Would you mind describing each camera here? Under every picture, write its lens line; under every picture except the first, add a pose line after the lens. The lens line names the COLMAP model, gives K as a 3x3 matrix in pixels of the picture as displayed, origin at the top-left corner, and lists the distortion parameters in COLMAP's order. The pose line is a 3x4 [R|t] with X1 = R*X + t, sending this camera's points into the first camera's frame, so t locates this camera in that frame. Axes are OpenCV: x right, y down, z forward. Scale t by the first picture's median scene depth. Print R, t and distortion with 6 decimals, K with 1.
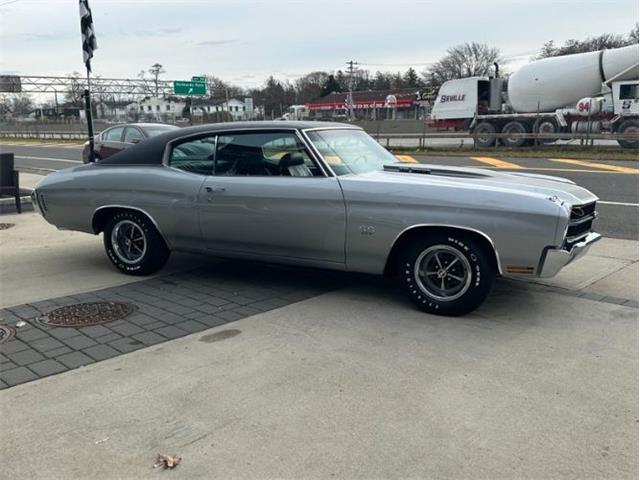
lens RADIAL K [[573.9, 0, 325.4], [0, 573.9, 248.0], [0, 0, 1]] dist [0.133397, -0.228023]
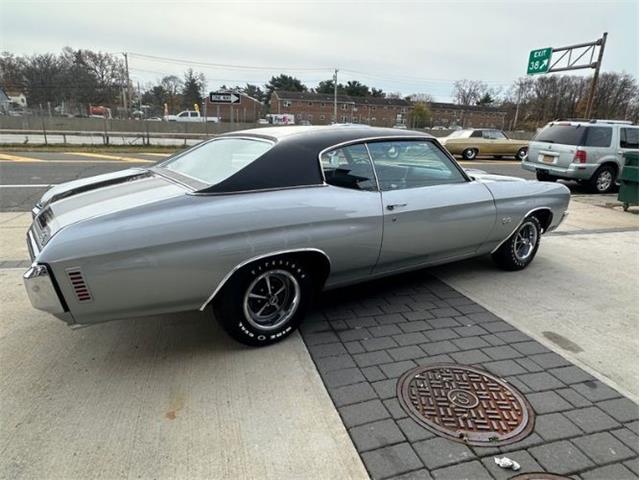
lens RADIAL K [[397.0, 0, 319.0], [0, 397.0, 243.4], [0, 0, 1]] dist [-0.003904, 0.002669]
pose [[0.509477, -0.214393, 0.833348, -0.632580], [0.145630, 0.975977, 0.162054, -0.133301], [-0.848072, 0.038798, 0.528459, 0.642040]]
